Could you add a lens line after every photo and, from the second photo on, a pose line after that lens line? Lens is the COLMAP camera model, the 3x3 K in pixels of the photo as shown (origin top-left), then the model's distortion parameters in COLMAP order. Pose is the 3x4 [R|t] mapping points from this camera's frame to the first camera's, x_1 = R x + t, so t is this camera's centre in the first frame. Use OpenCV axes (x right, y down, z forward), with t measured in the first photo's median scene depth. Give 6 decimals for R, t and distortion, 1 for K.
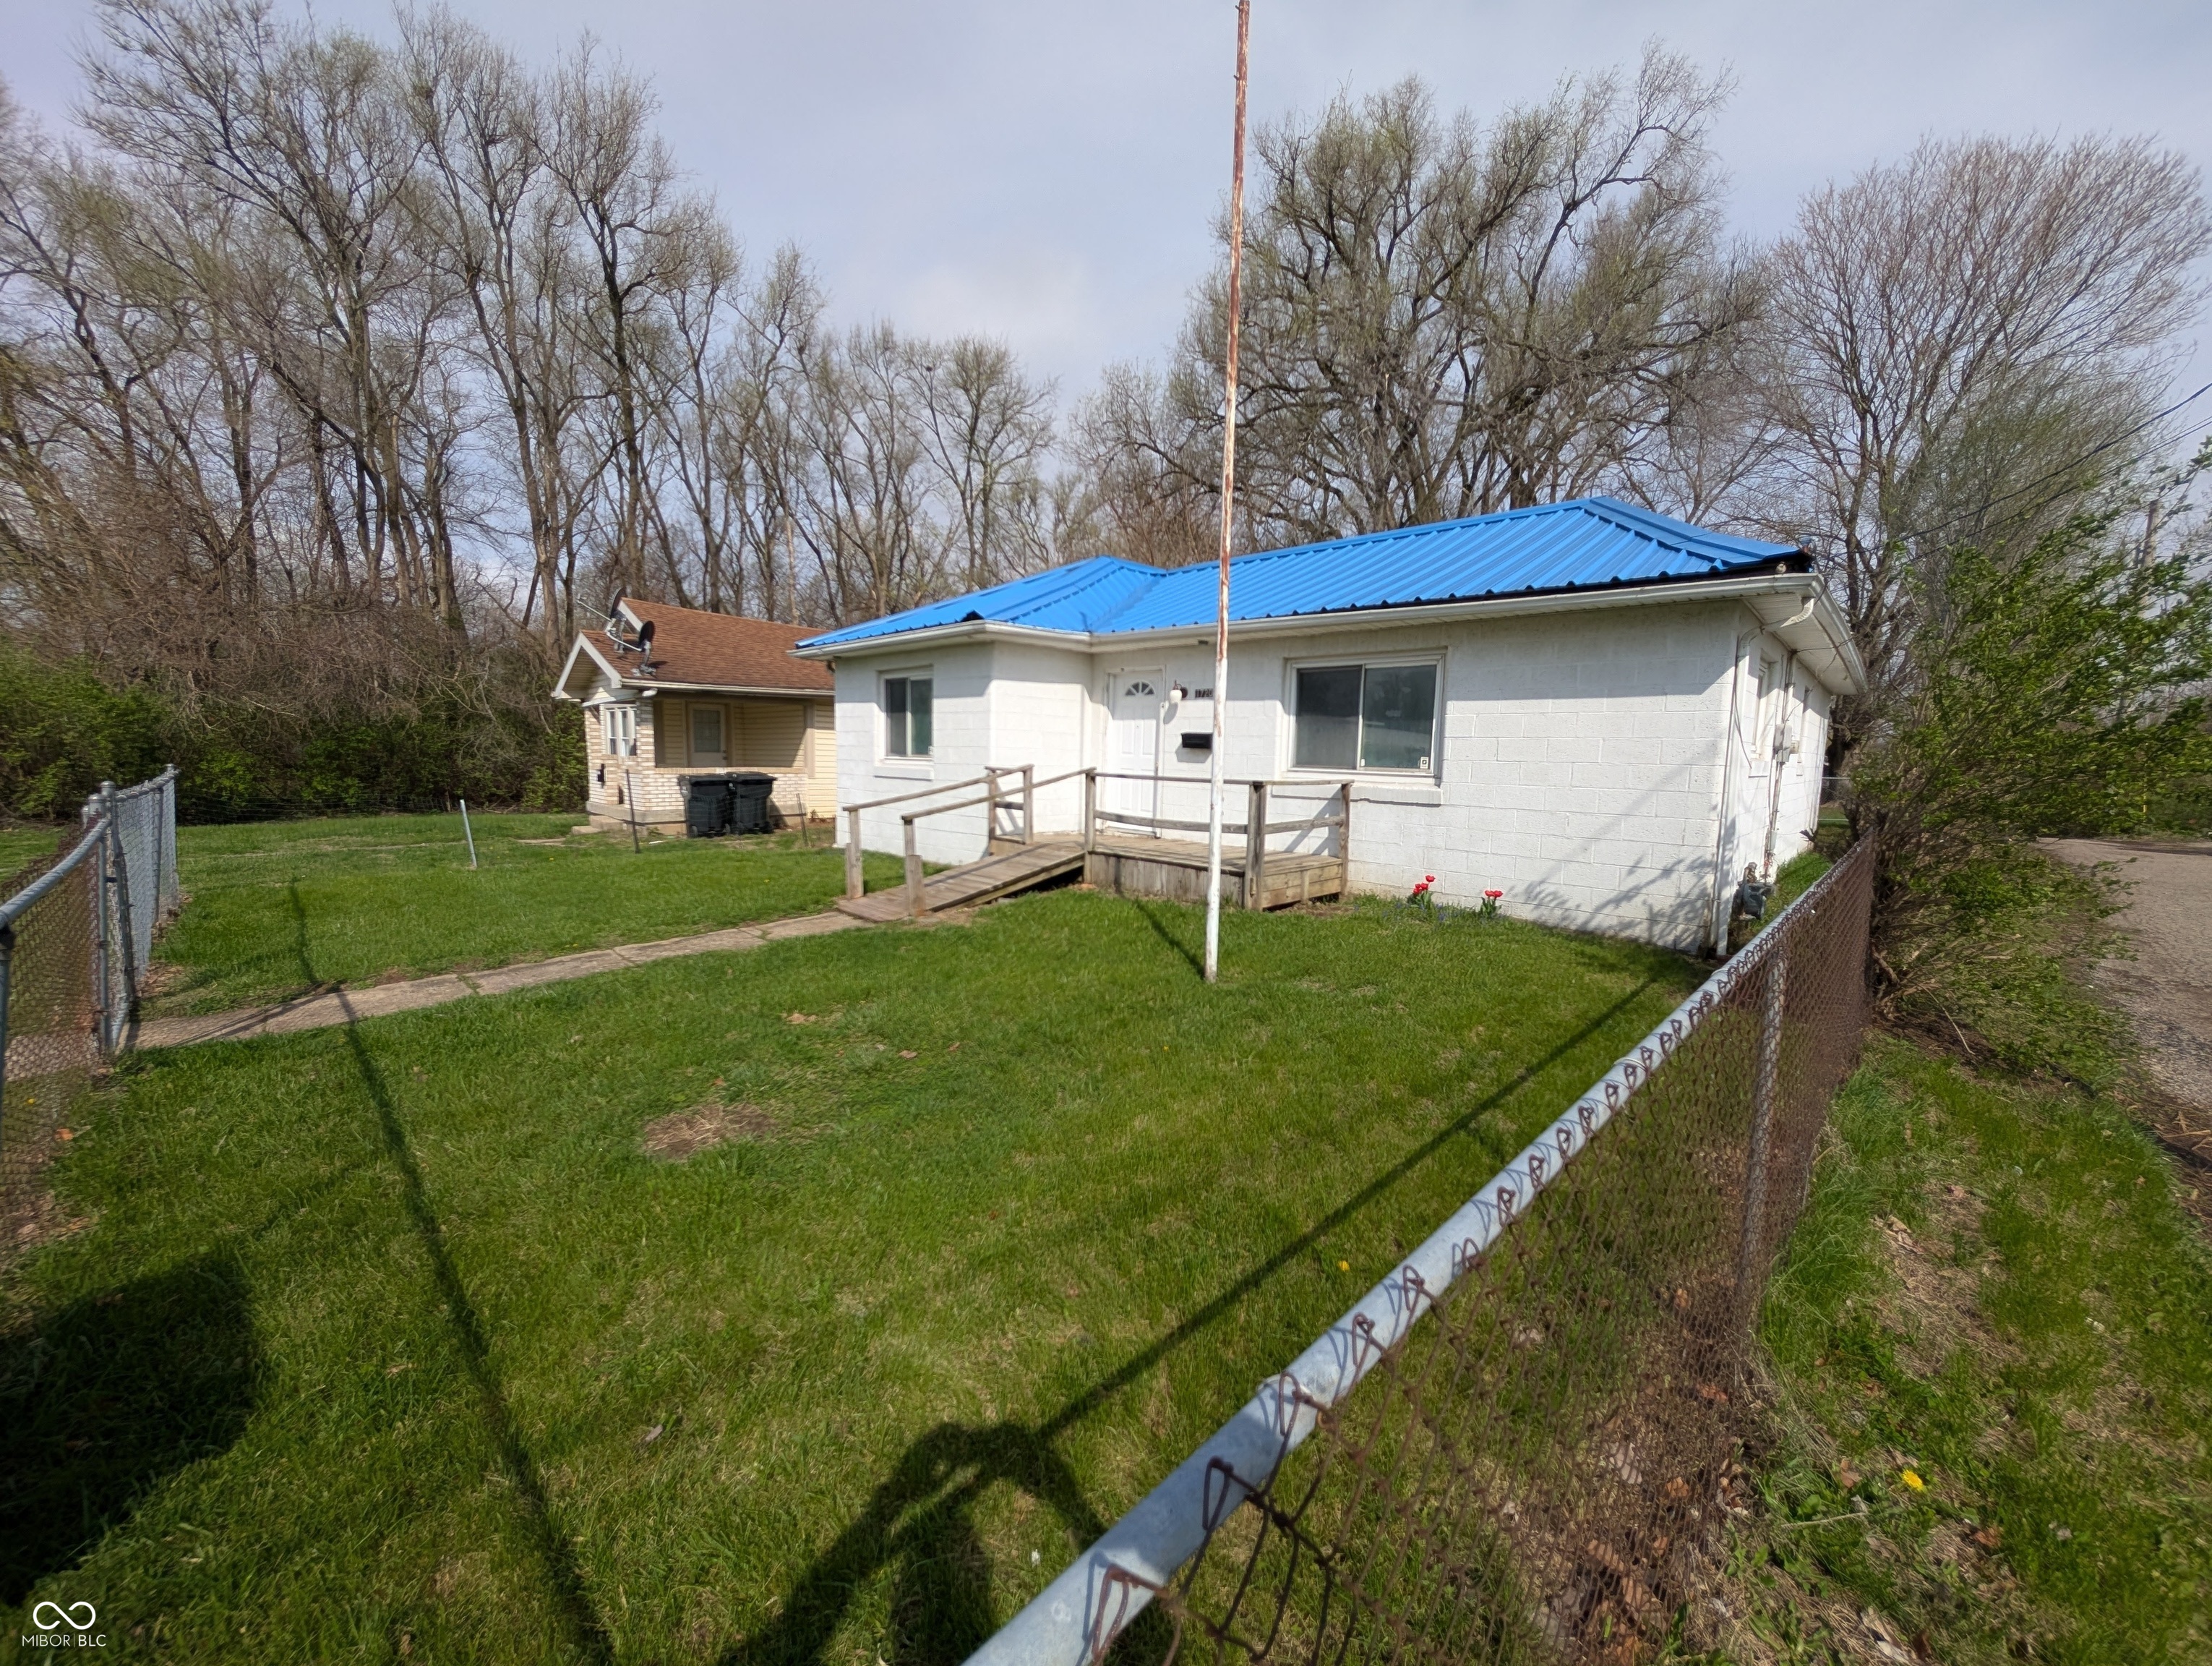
lens RADIAL K [[841.5, 0, 1113.1], [0, 841.5, 836.0], [0, 0, 1]] dist [0.001446, 0.000400]
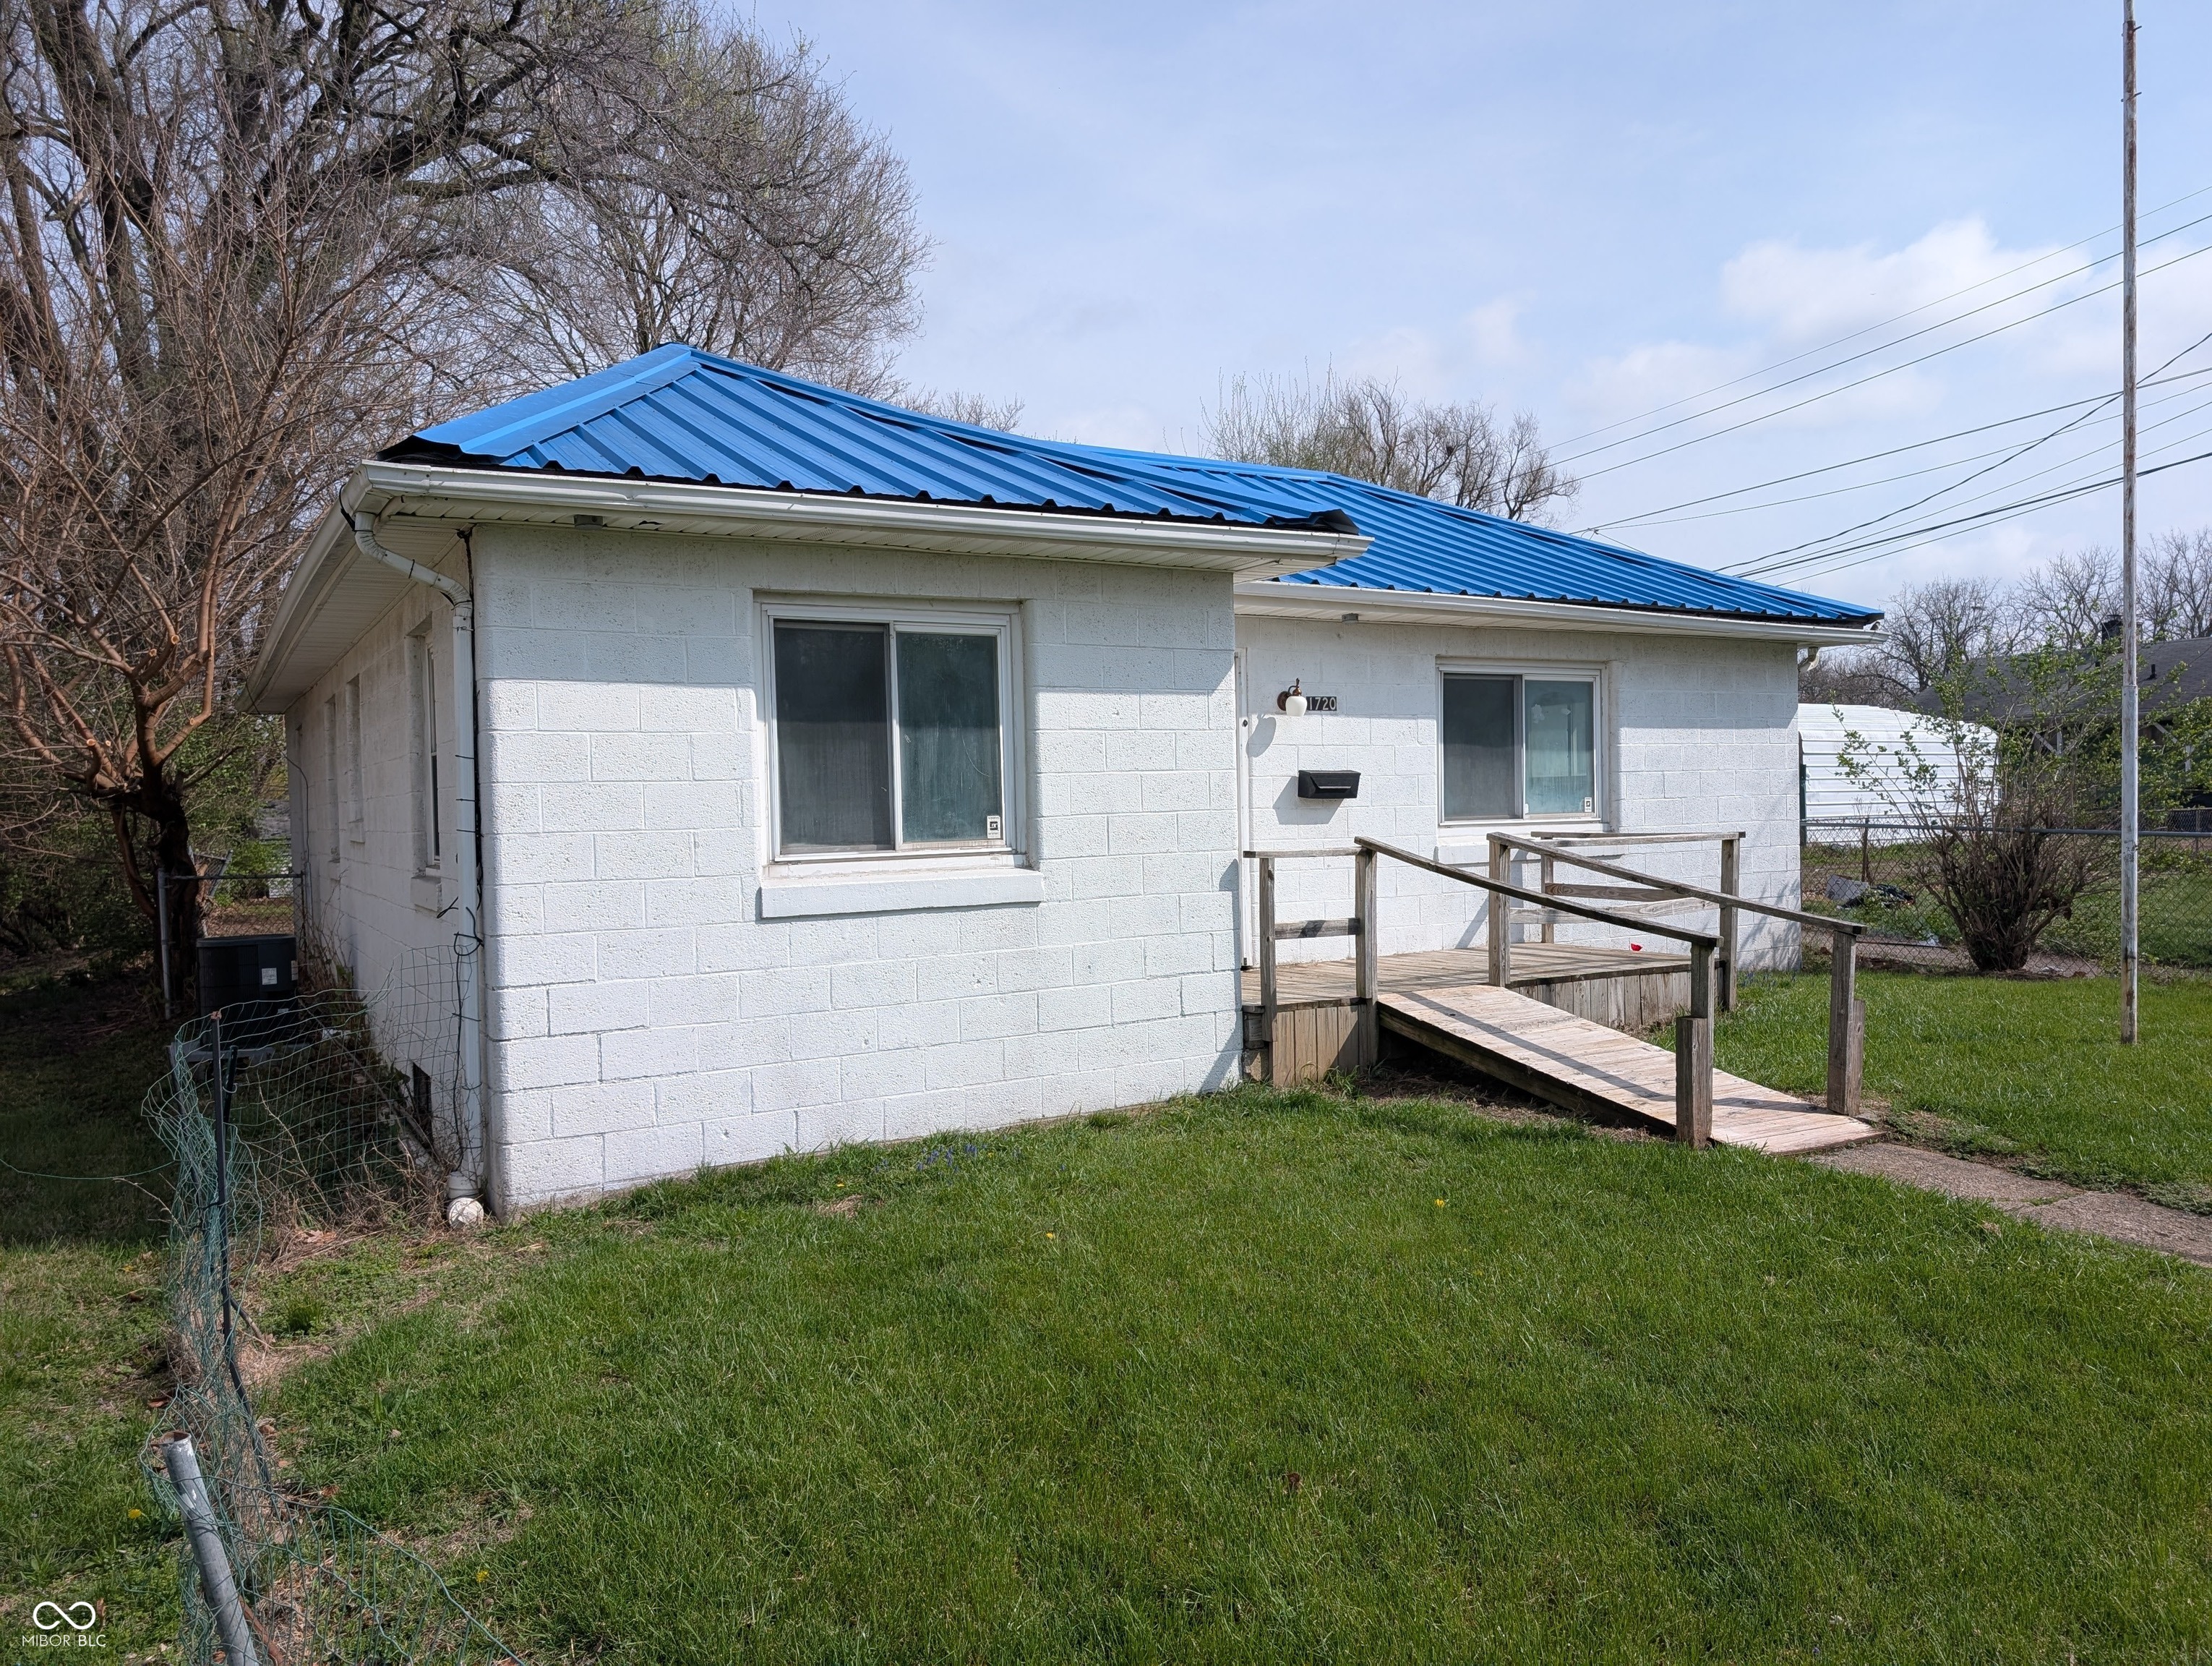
lens RADIAL K [[1584.5, 0, 1106.0], [0, 1584.5, 833.0], [0, 0, 1]] dist [0.040254, -0.036228]
pose [[0.270349, -0.048763, 0.961527, -0.990979], [0.125659, 0.991960, 0.014975, -0.116340], [-0.954527, 0.116776, 0.274303, 0.858105]]
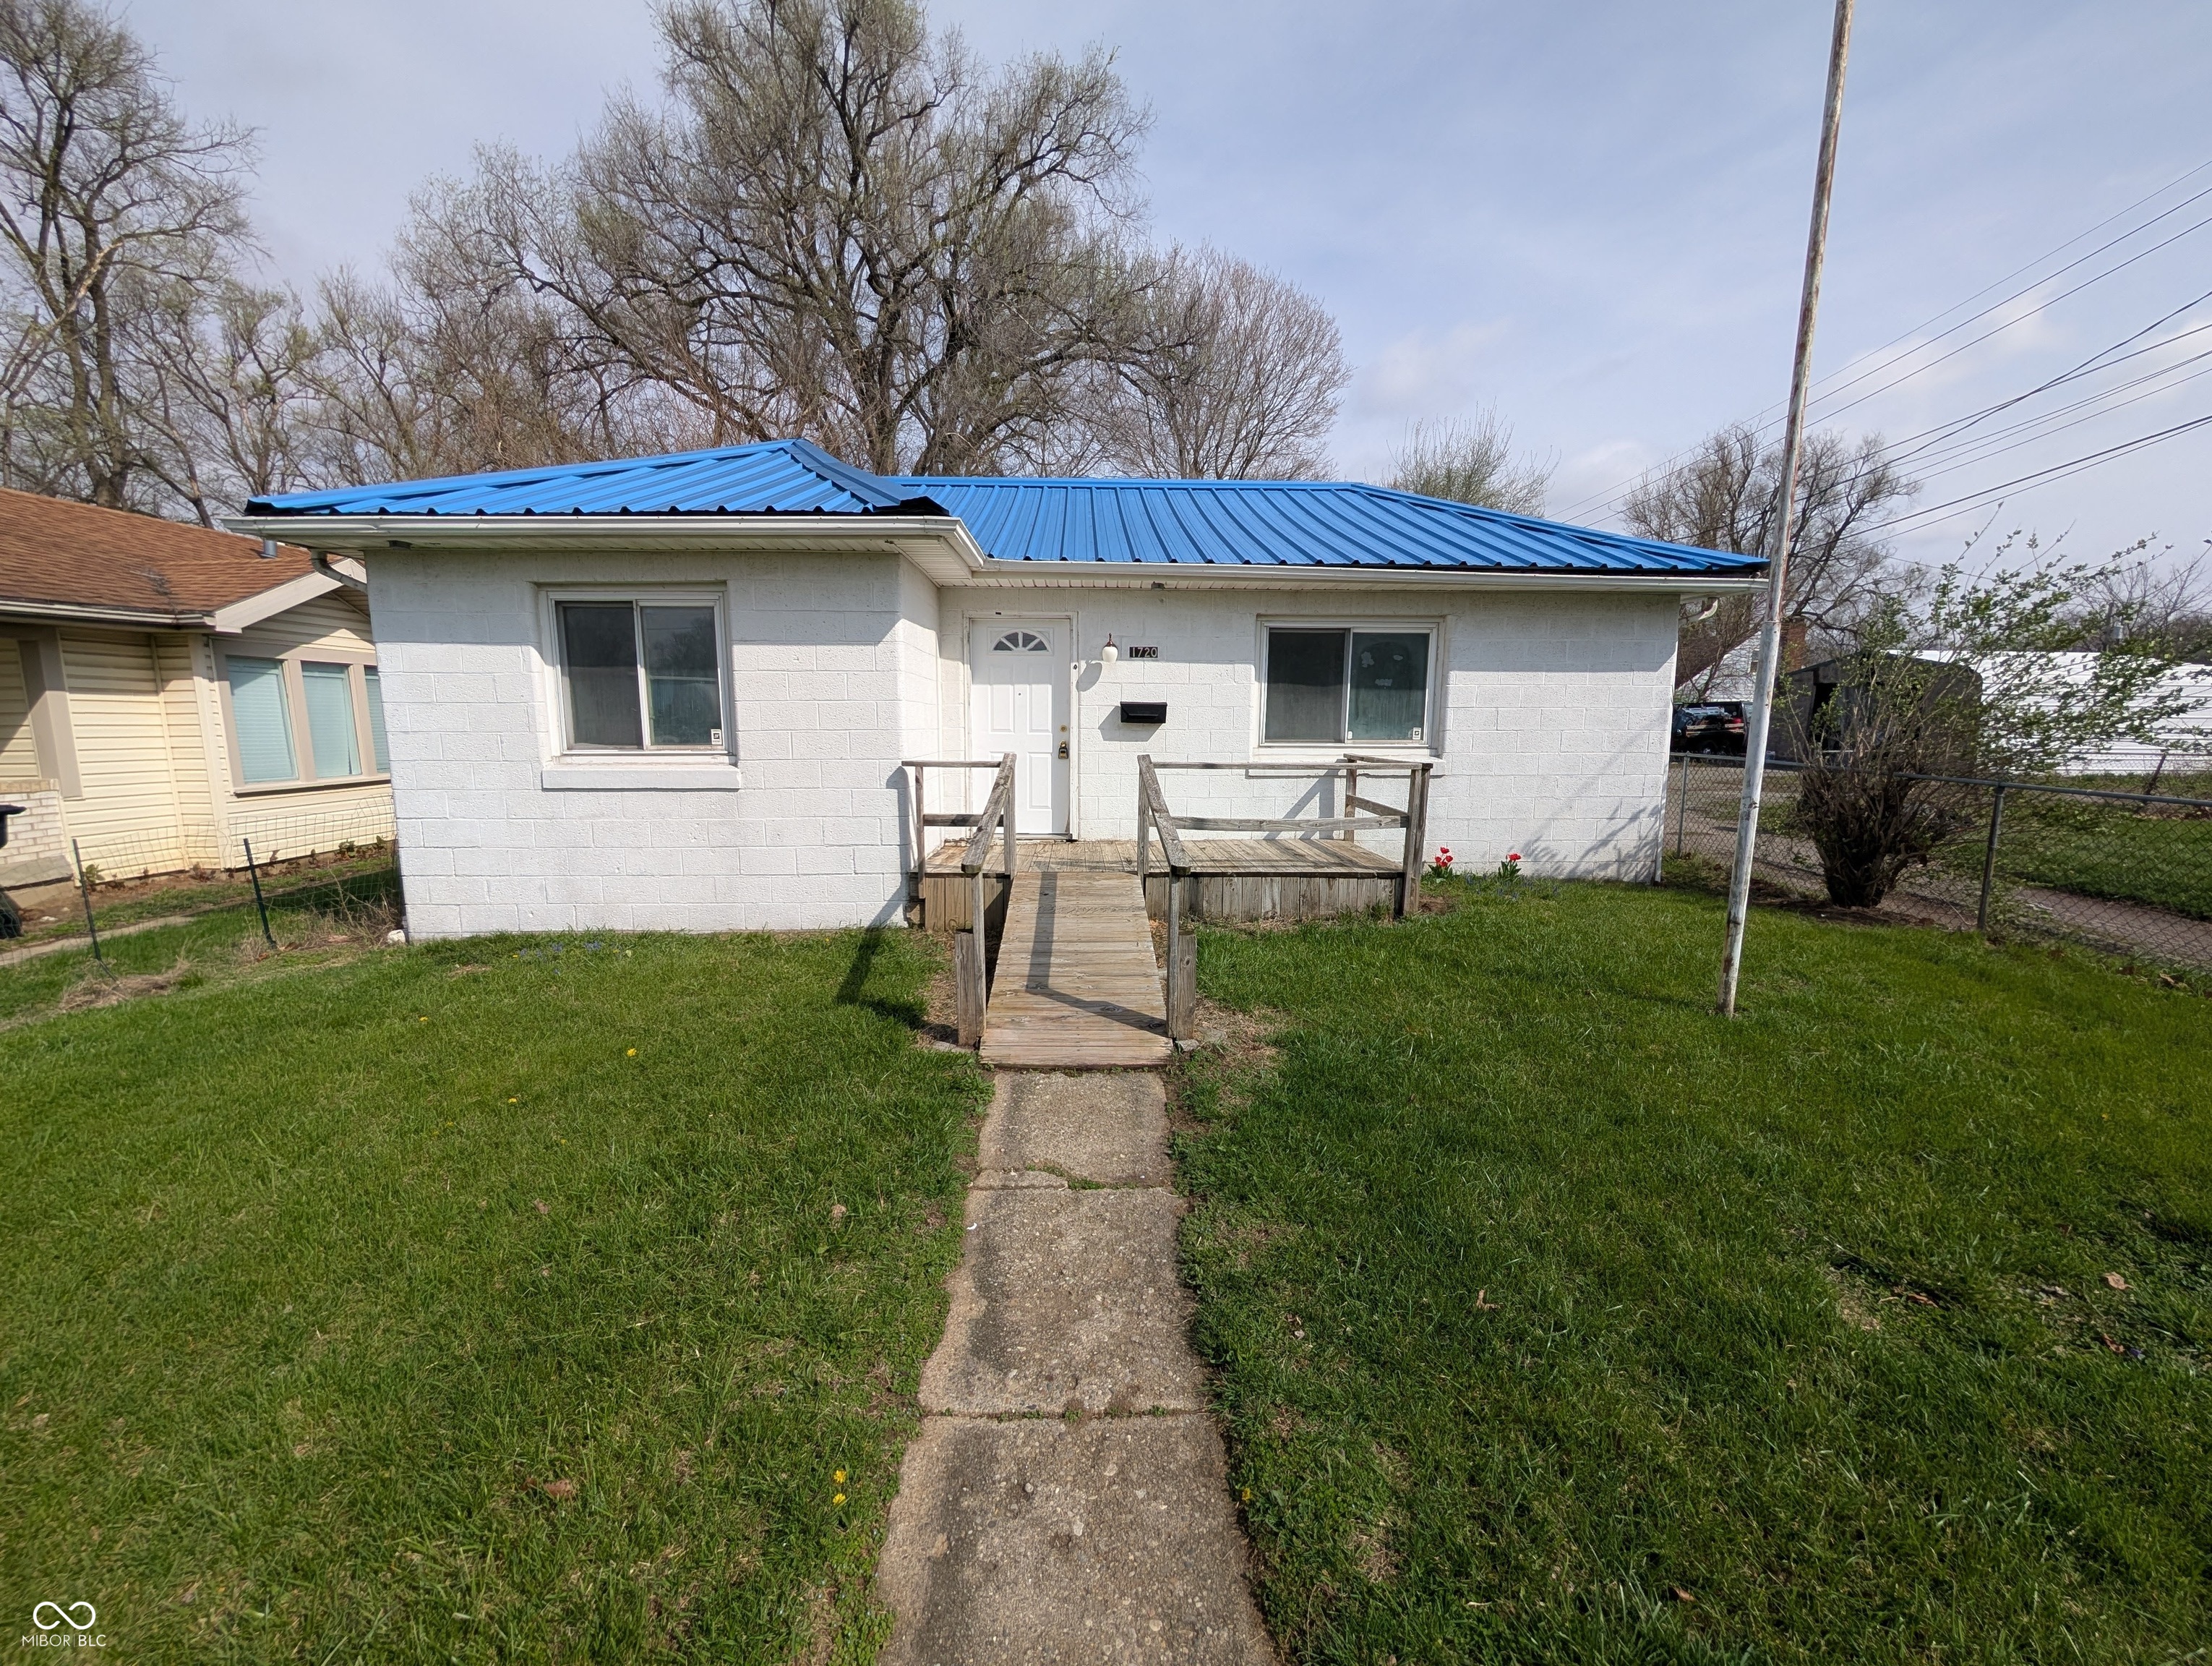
lens RADIAL K [[831.2, 0, 1106.0], [0, 831.2, 833.0], [0, 0, 1]] dist [-0.000976, 0.000081]
pose [[0.704556, -0.120769, 0.699297, -0.484481], [0.085090, 0.992680, 0.085706, -0.071398], [-0.704529, -0.000882, 0.709675, 0.475037]]
